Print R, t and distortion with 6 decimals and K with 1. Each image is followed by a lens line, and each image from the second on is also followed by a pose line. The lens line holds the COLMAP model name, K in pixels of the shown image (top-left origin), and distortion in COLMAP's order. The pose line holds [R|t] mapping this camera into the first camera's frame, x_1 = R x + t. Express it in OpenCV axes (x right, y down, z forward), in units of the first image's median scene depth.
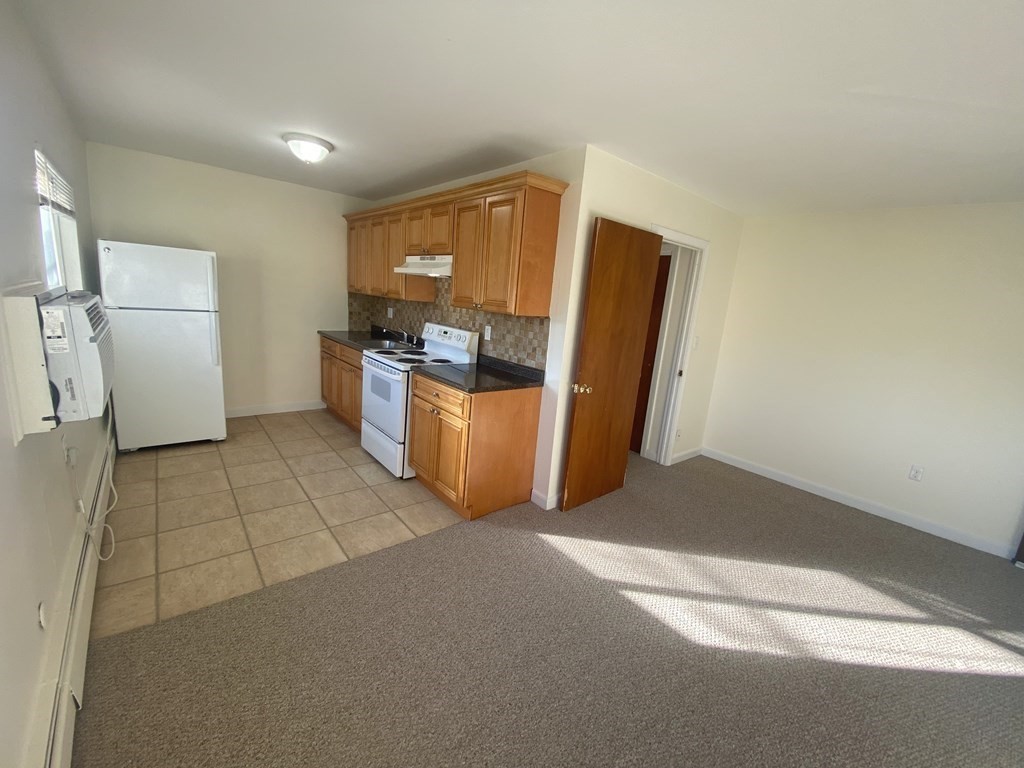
lens RADIAL K [[414.9, 0, 508.6], [0, 414.9, 381.4], [0, 0, 1]] dist [-0.000298, -0.000097]
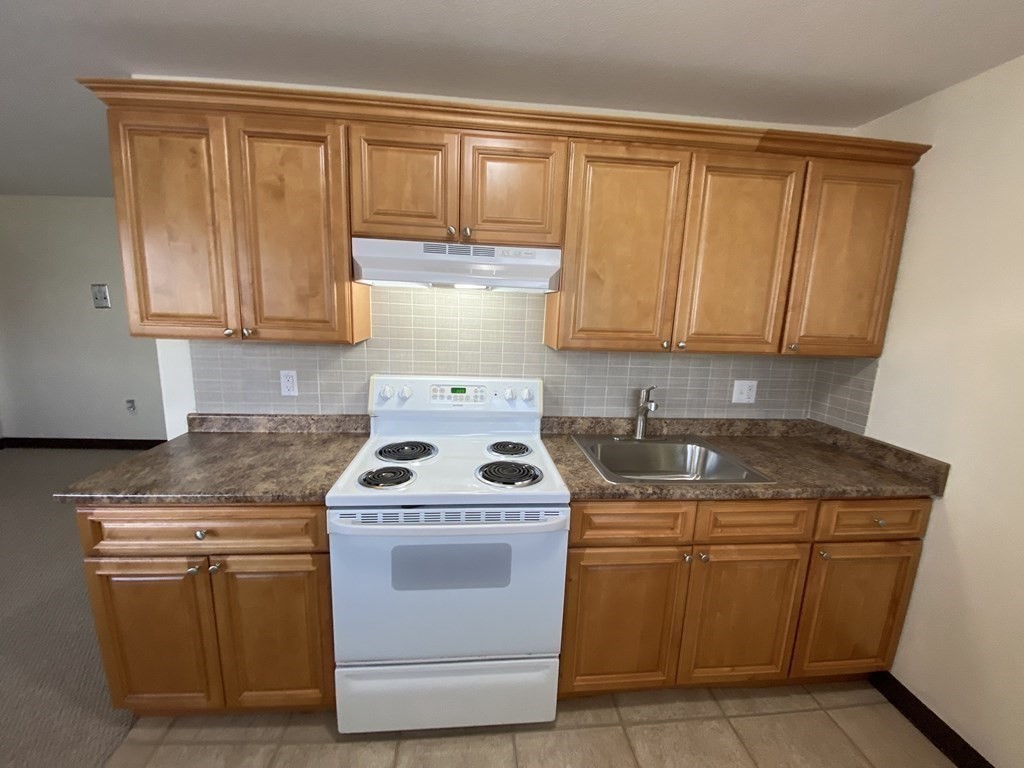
lens RADIAL K [[416.3, 0, 510.6], [0, 416.3, 364.3], [0, 0, 1]] dist [-0.027710, -0.000076]
pose [[0.562376, -0.190938, 0.804535, -0.537740], [0.178529, 0.978063, 0.107328, -0.198381], [-0.807379, 0.083274, 0.584127, 0.674758]]
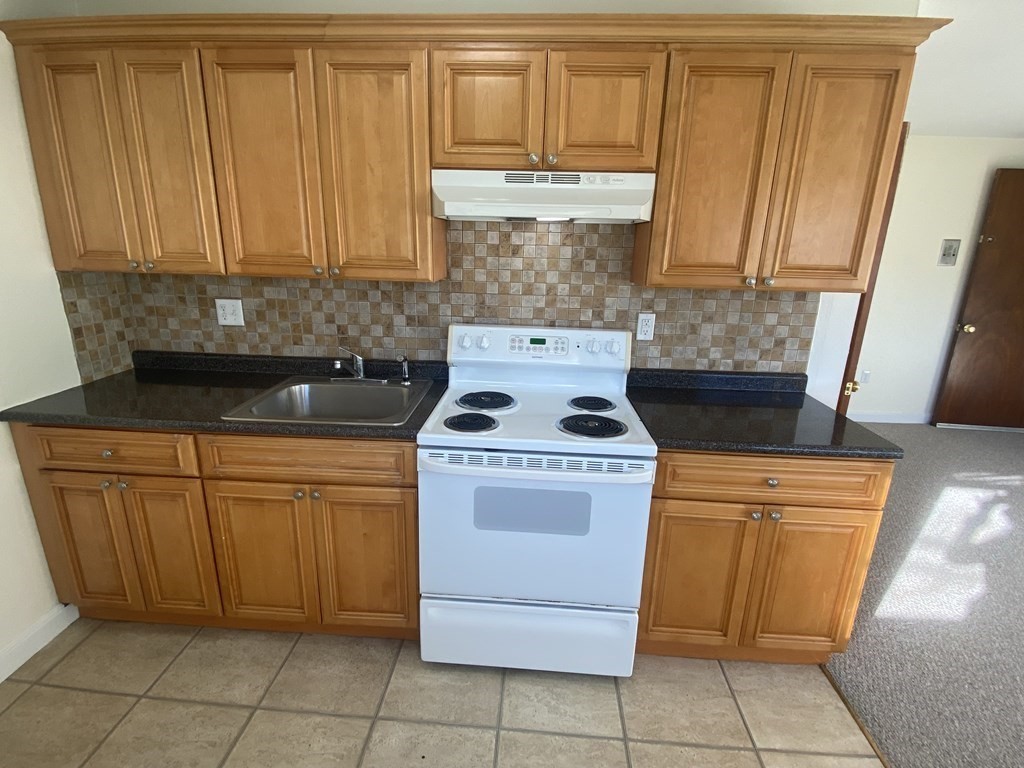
lens RADIAL K [[504.0, 0, 506.3], [0, 504.0, 382.4], [0, 0, 1]] dist [0.021645, -0.000512]
pose [[0.683083, -0.265455, 0.680390, -0.603516], [0.182834, 0.964097, 0.192586, -0.196421], [-0.707085, -0.007154, 0.707093, 0.641246]]
